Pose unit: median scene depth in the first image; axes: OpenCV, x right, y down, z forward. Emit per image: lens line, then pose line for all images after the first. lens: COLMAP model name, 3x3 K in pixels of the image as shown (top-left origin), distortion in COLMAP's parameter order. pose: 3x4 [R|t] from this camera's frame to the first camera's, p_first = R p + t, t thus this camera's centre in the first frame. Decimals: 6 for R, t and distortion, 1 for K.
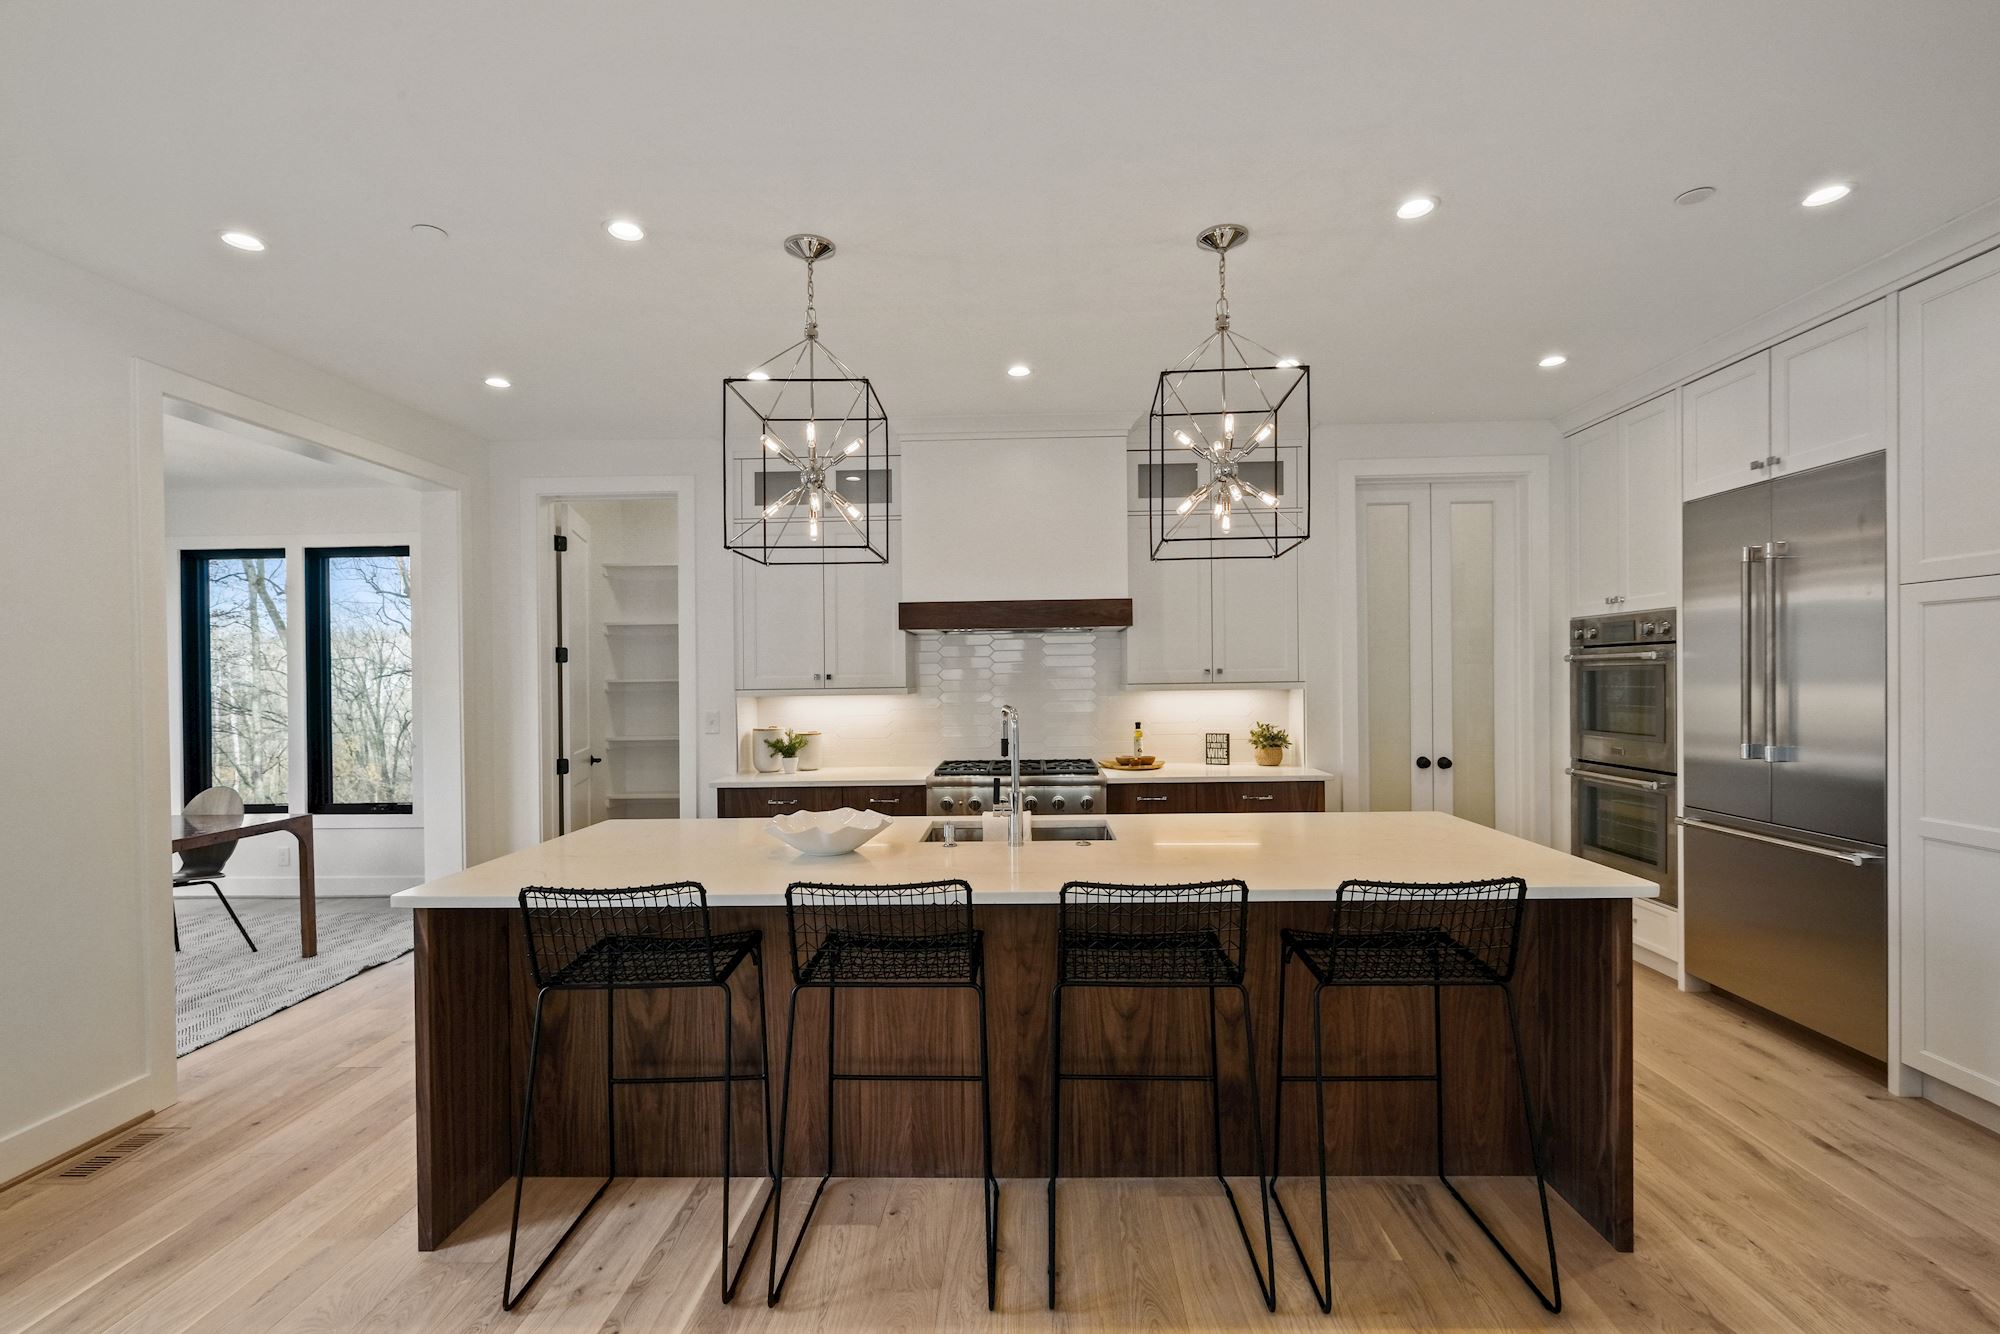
lens RADIAL K [[848.3, 0, 1026.0], [0, 848.3, 681.4], [0, 0, 1]] dist [0.001149, 0.000238]
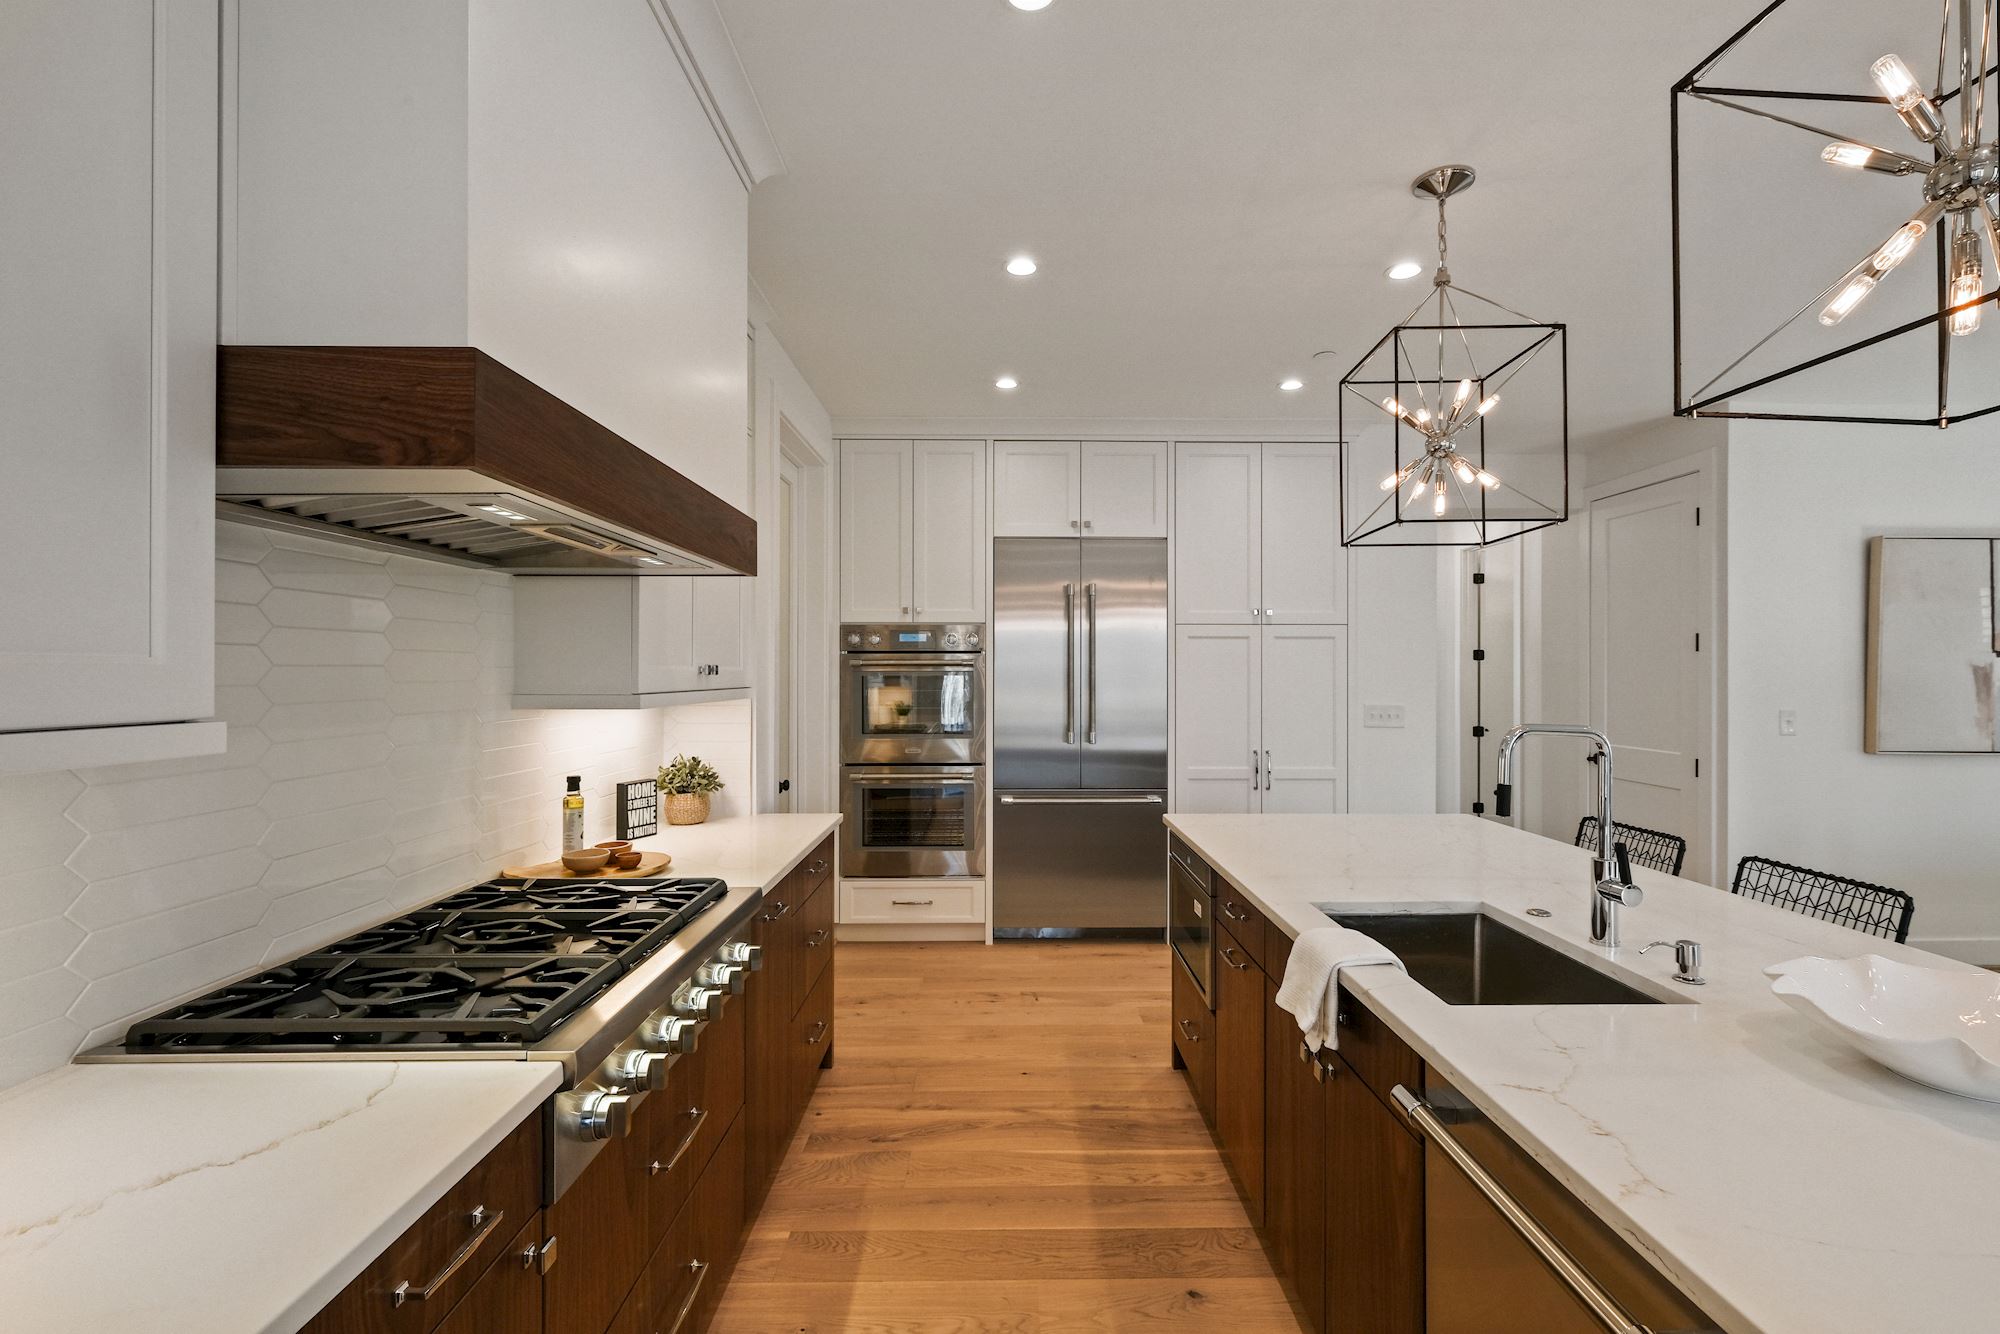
lens RADIAL K [[867.6, 0, 1000.0], [0, 867.6, 667.0], [0, 0, 1]] dist [0.000559, 0.000070]
pose [[-0.022815, 0.021300, 0.999513, -0.486677], [0.007299, 0.999750, -0.021138, 0.000252], [-0.999713, 0.006814, -0.022965, 1.101747]]
